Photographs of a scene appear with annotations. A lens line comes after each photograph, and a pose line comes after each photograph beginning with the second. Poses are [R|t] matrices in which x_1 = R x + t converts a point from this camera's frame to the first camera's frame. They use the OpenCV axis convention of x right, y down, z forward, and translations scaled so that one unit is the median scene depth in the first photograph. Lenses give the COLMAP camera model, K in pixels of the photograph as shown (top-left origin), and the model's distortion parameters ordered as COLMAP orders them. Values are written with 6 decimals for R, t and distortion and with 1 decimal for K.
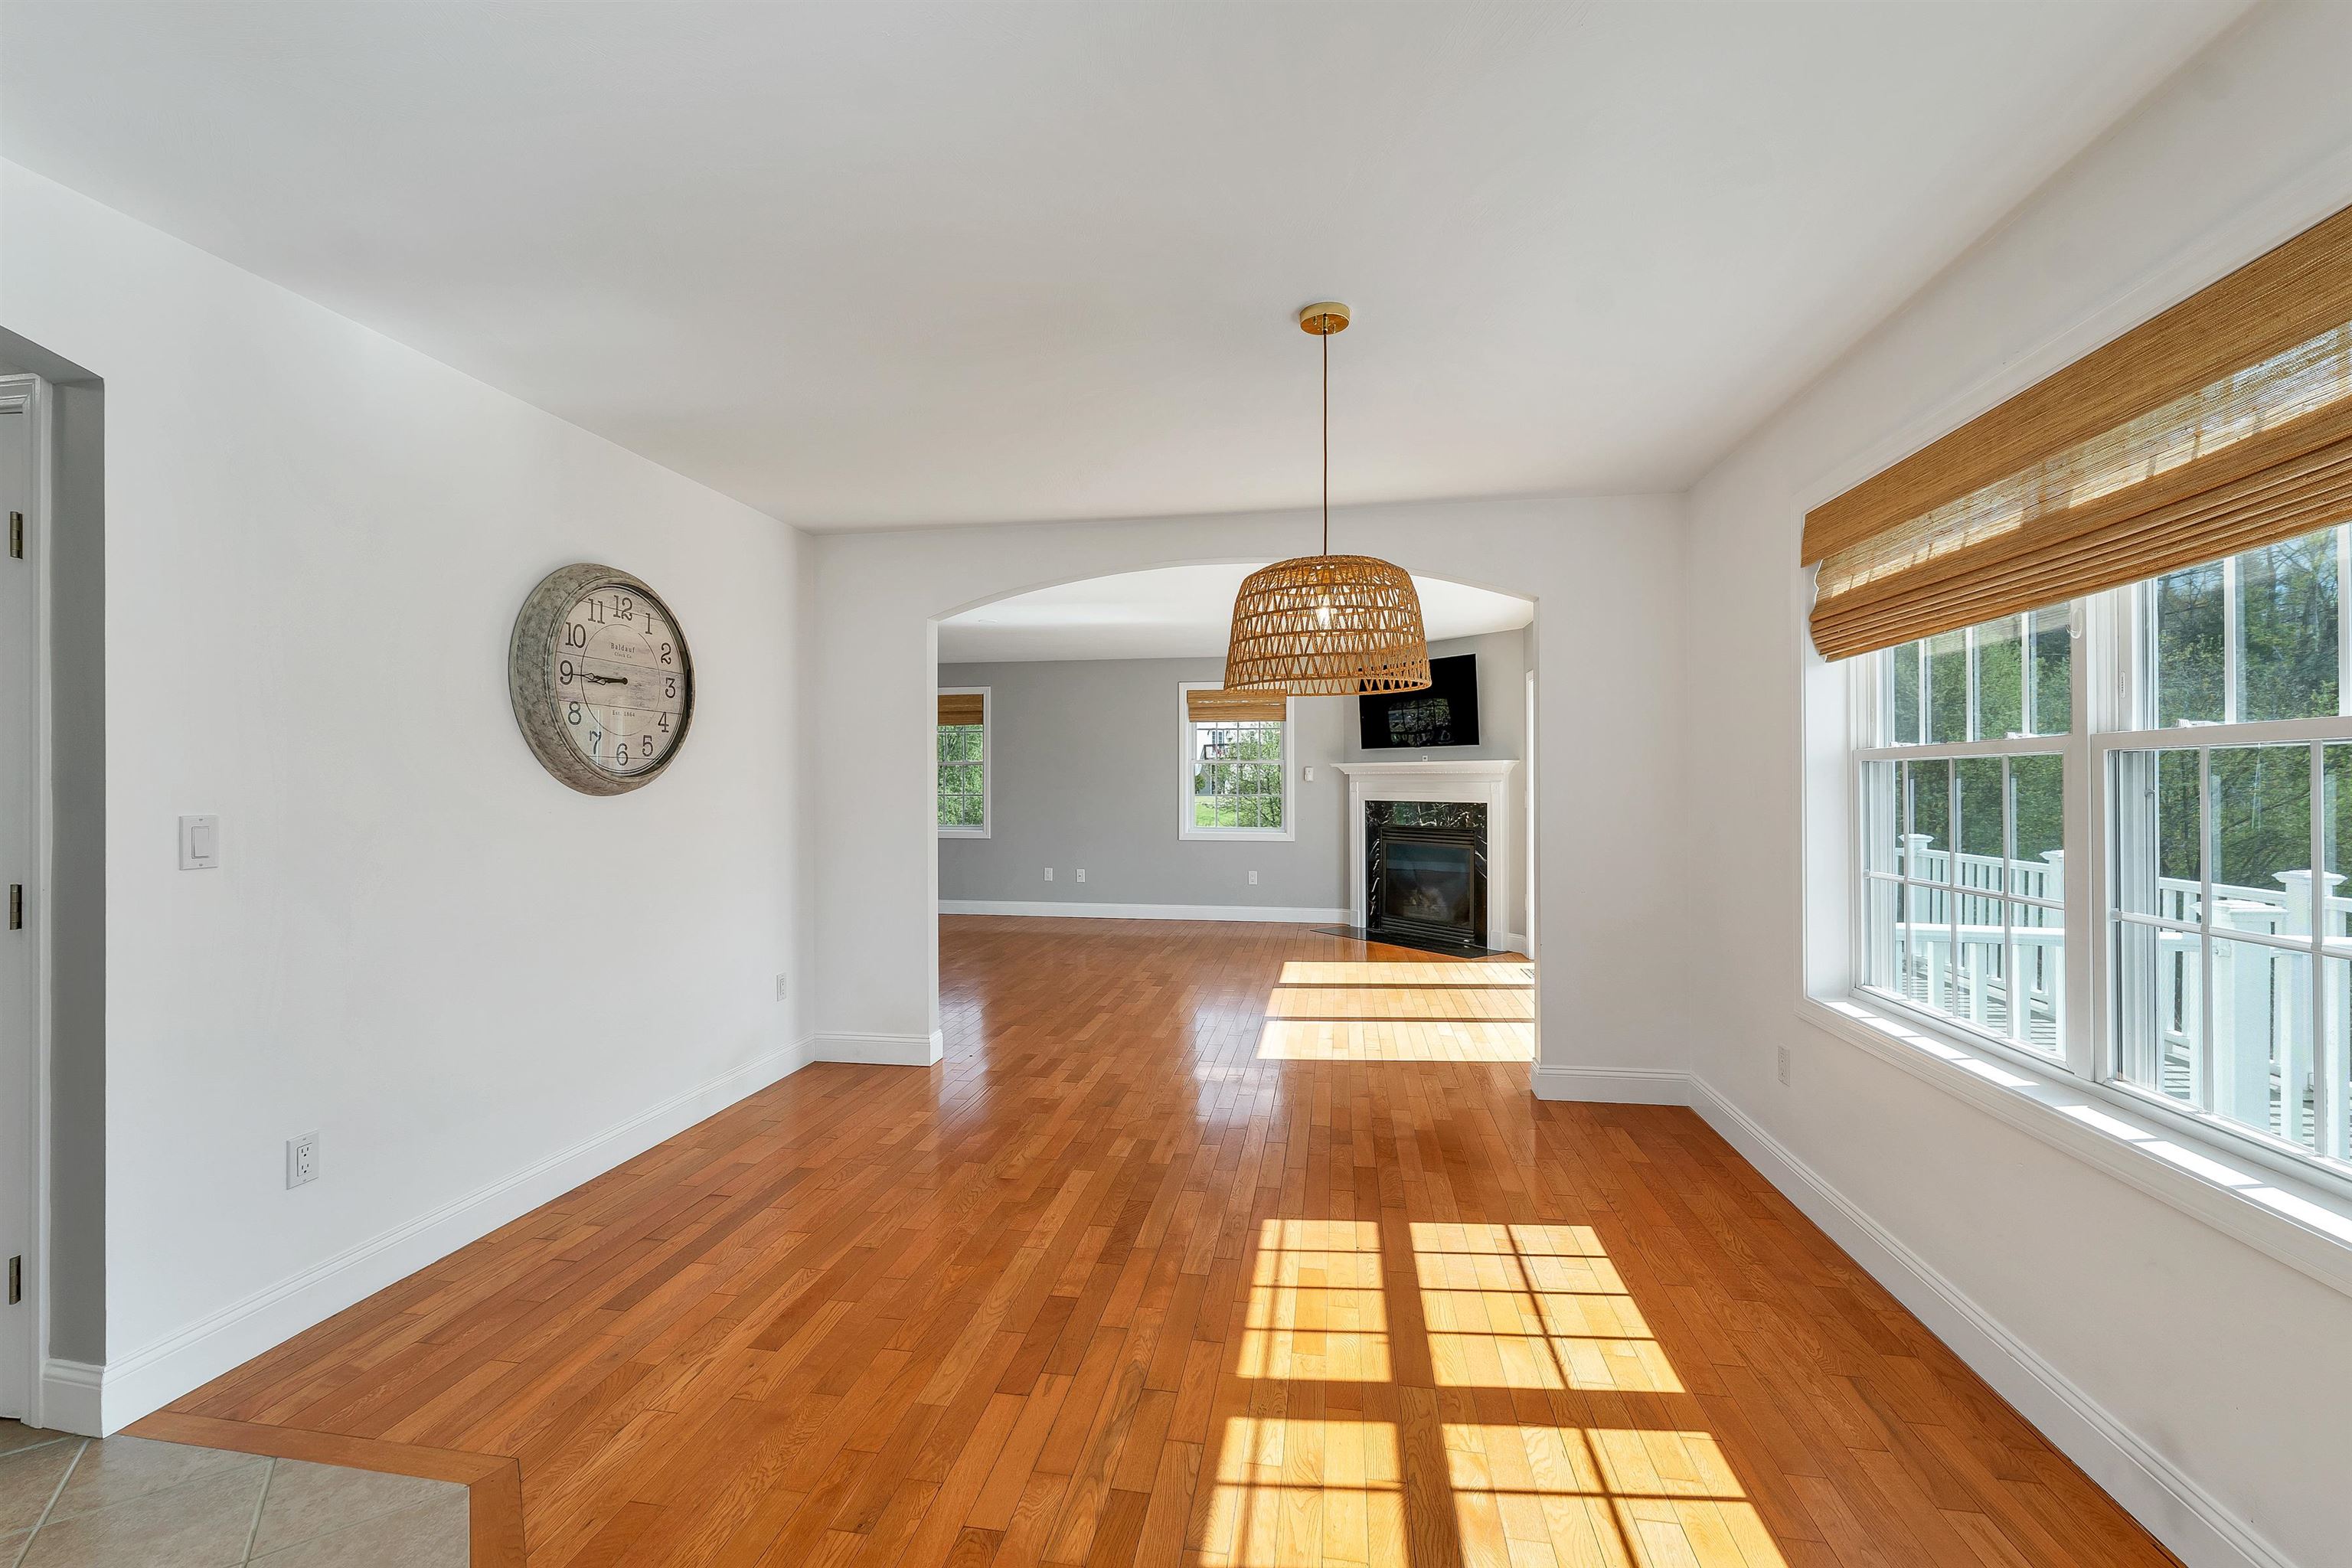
lens RADIAL K [[982.5, 0, 1176.0], [0, 982.5, 784.0], [0, 0, 1]] dist [0.000456, -0.000170]
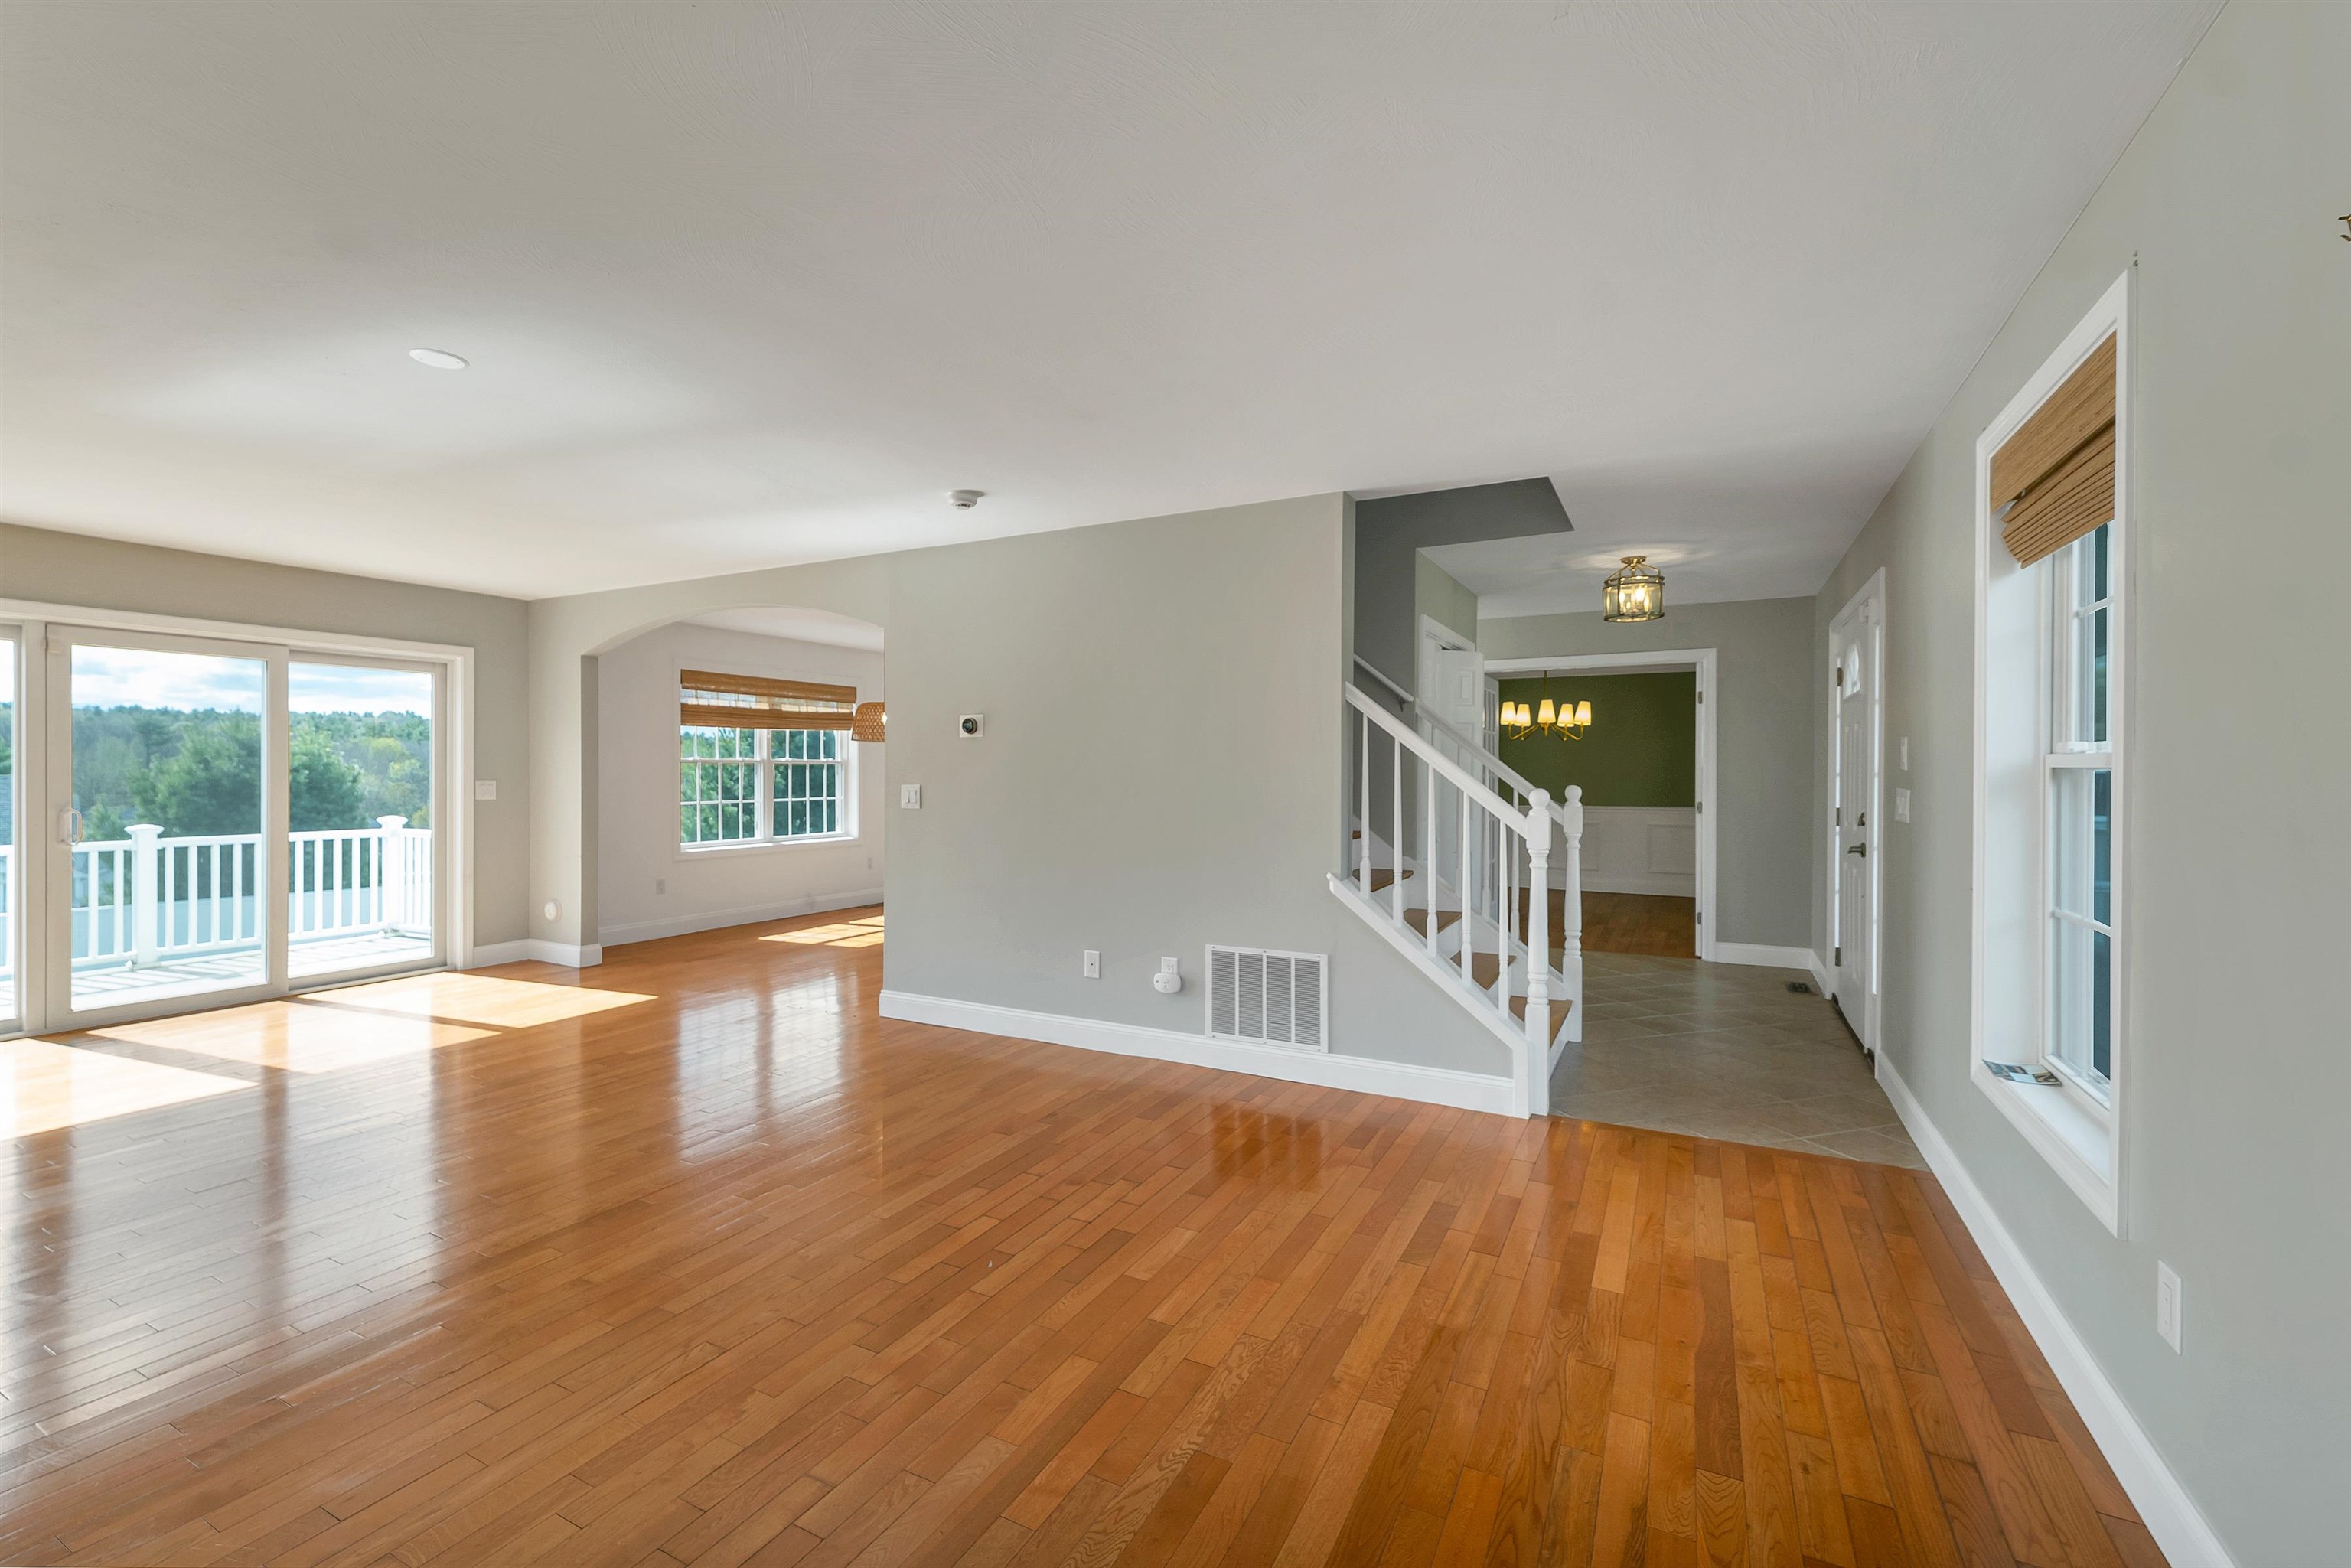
lens RADIAL K [[982.0, 0, 1175.5], [0, 982.0, 784.0], [0, 0, 1]] dist [0.000456, -0.000170]
pose [[-0.949201, -0.005679, 0.314619, -0.557385], [-0.000722, 0.999874, 0.015869, -0.004370], [-0.314670, 0.014836, -0.949085, 1.190961]]
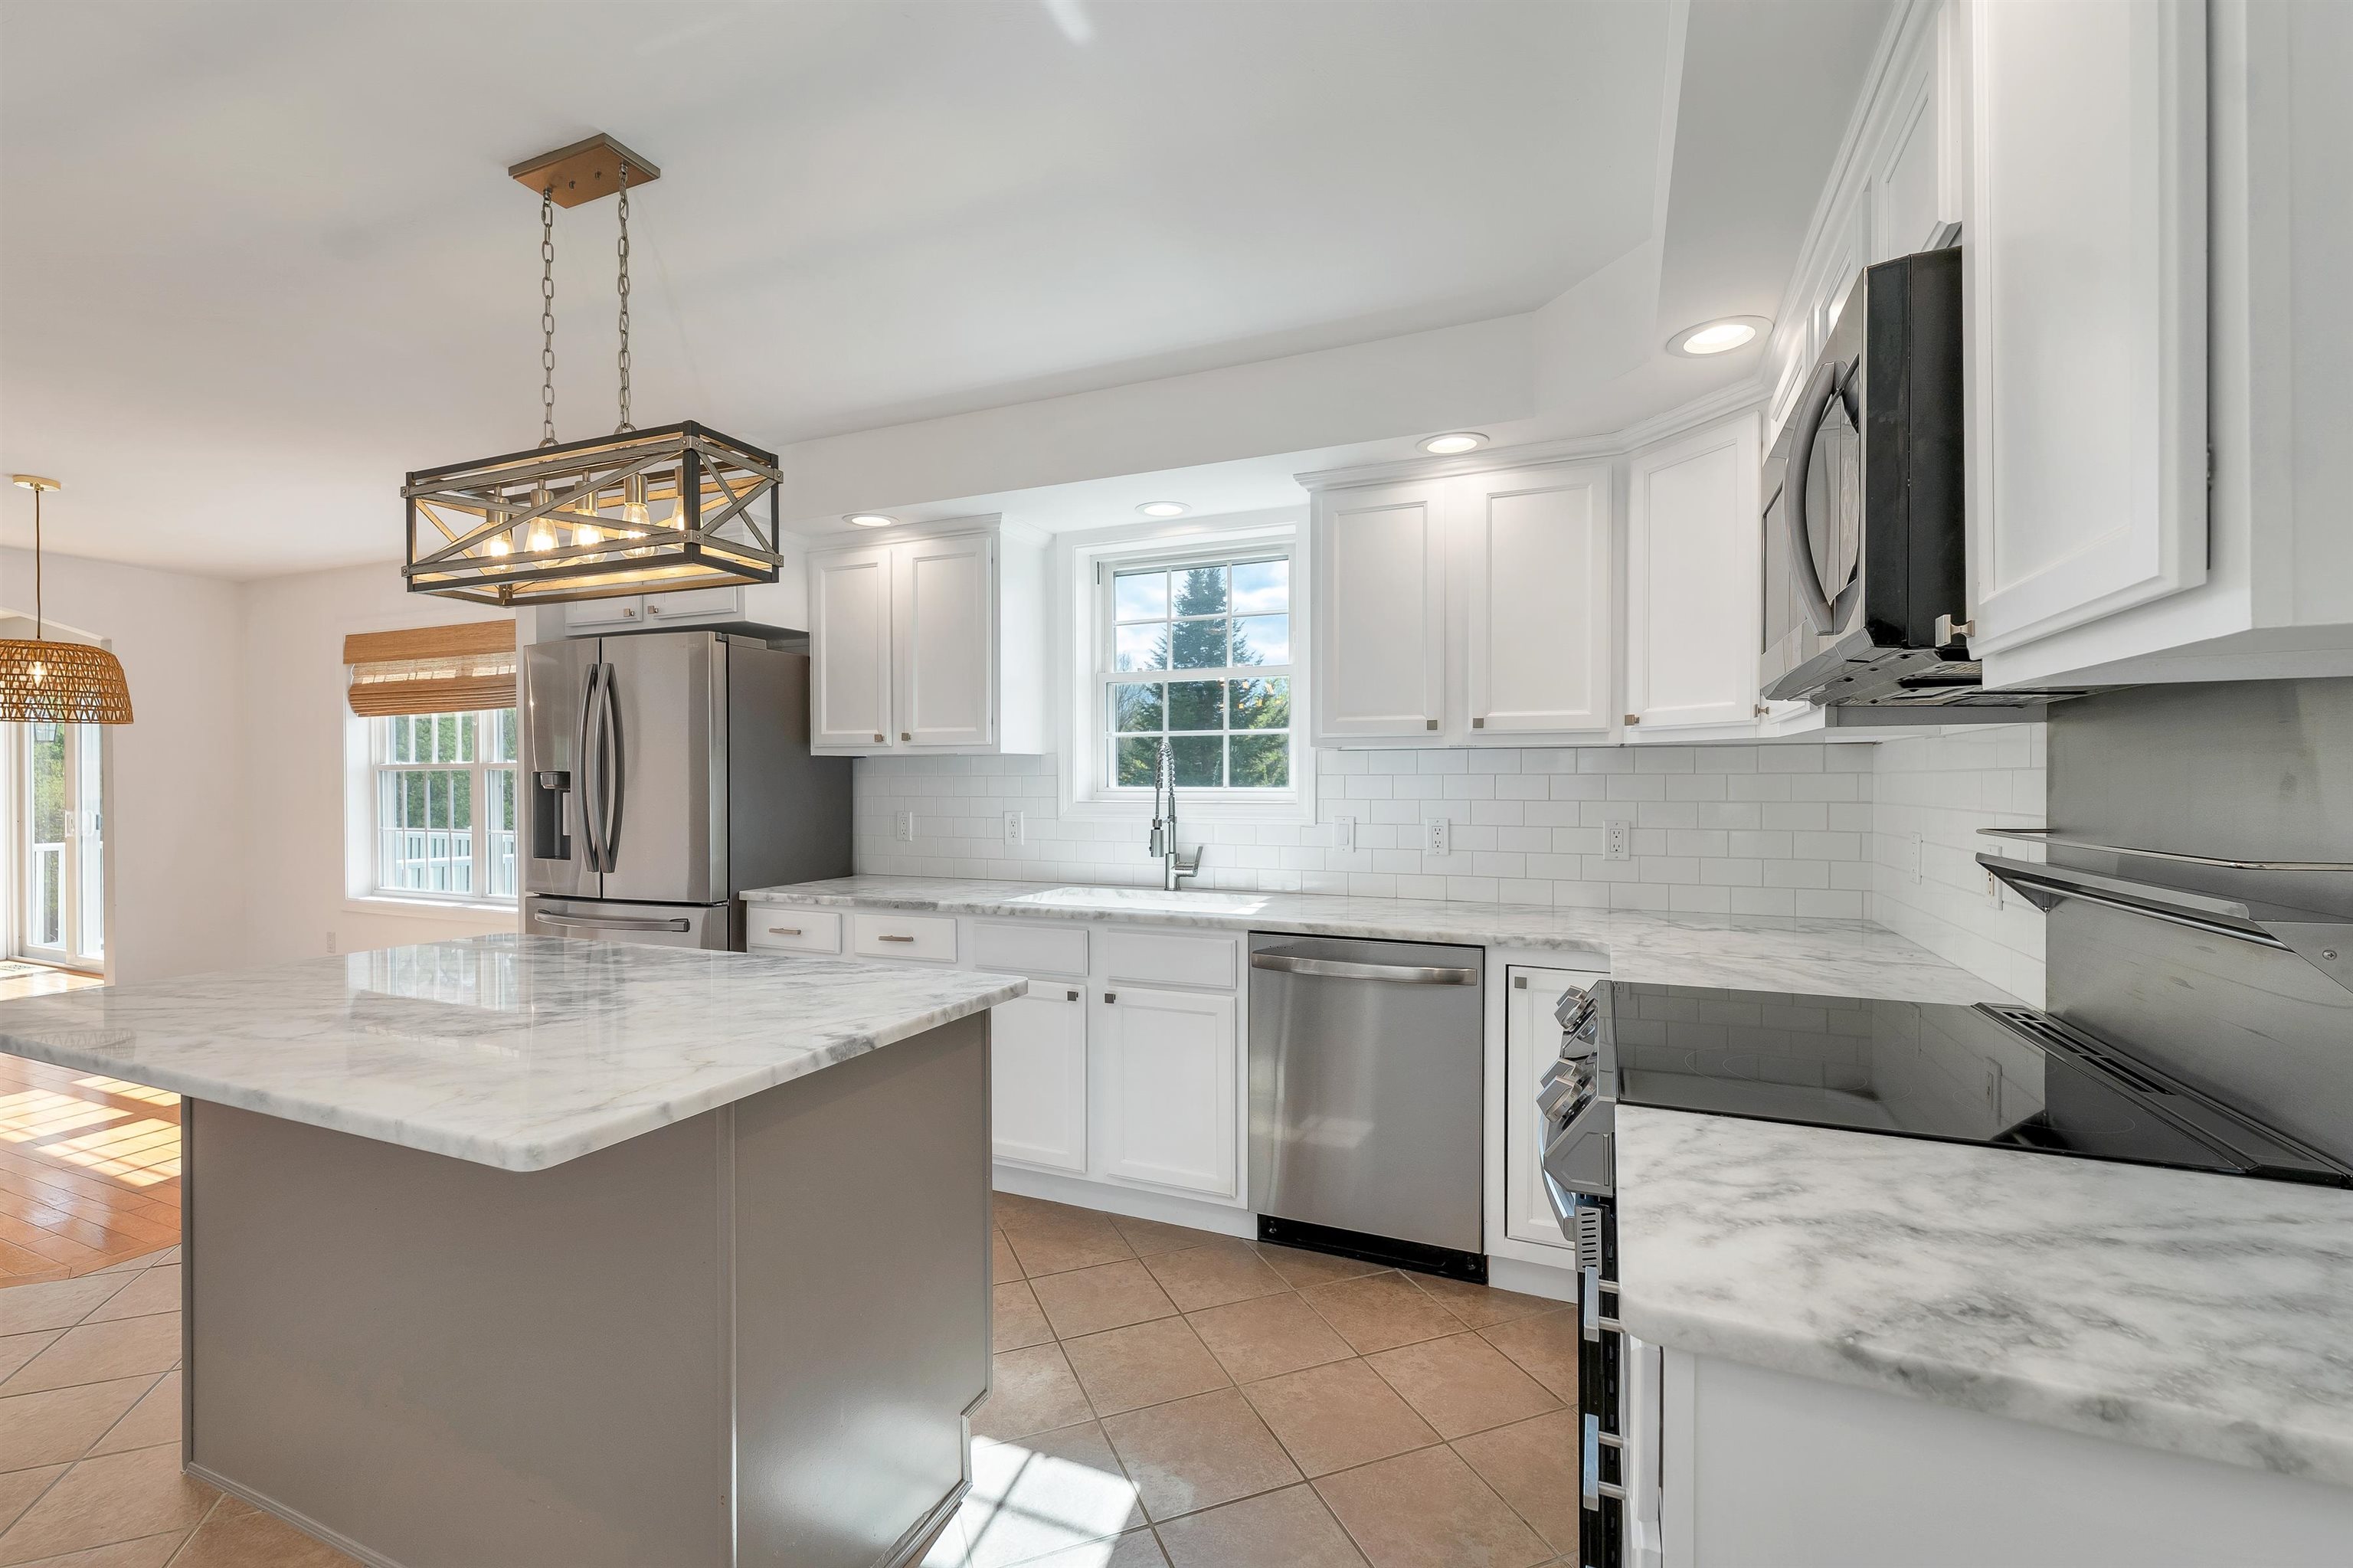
lens RADIAL K [[1000.0, 0, 1176.5], [0, 1000.0, 784.0], [0, 0, 1]] dist [0.003159, 0.000509]
pose [[0.238826, -0.001232, 0.971062, -0.310089], [0.001359, 0.999999, 0.000935, 0.001029], [-0.971061, 0.001096, 0.238827, -0.366510]]
